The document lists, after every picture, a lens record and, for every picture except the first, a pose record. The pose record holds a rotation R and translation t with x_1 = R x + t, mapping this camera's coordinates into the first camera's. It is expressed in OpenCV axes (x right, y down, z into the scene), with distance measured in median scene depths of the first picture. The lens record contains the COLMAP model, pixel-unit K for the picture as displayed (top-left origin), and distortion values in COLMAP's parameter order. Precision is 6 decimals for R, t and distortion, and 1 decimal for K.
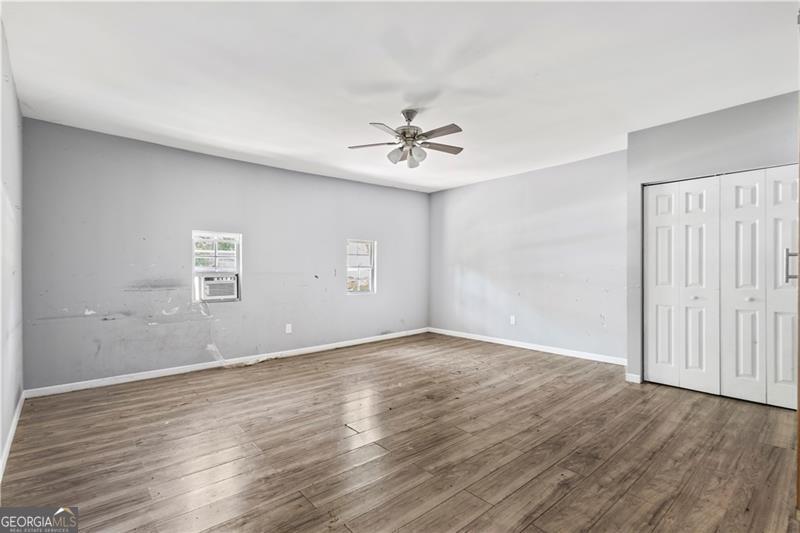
lens RADIAL K [[379.3, 0, 395.6], [0, 379.3, 262.9], [0, 0, 1]] dist [0.001250, 0.000065]
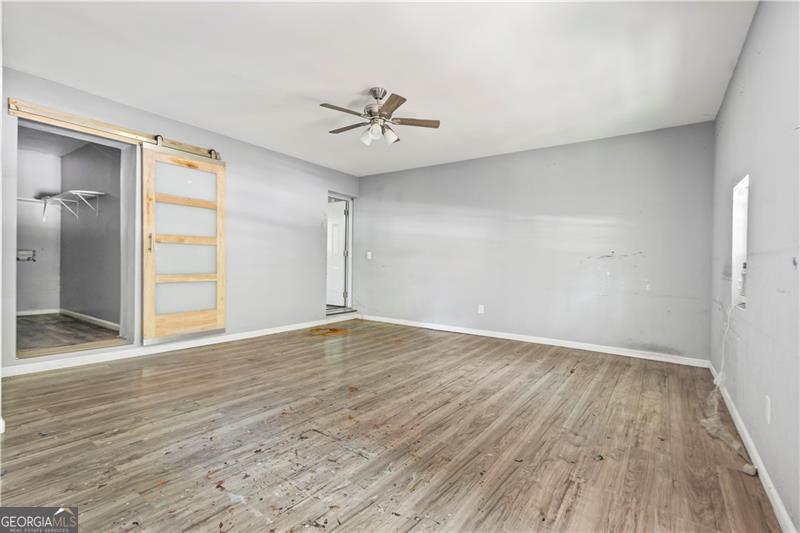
lens RADIAL K [[379.3, 0, 395.6], [0, 379.3, 262.9], [0, 0, 1]] dist [0.001250, 0.000065]
pose [[-0.972463, -0.016334, -0.232484, 0.196337], [-0.013067, 0.999793, -0.015586, 0.068286], [0.232690, -0.012119, -0.972475, 1.792823]]
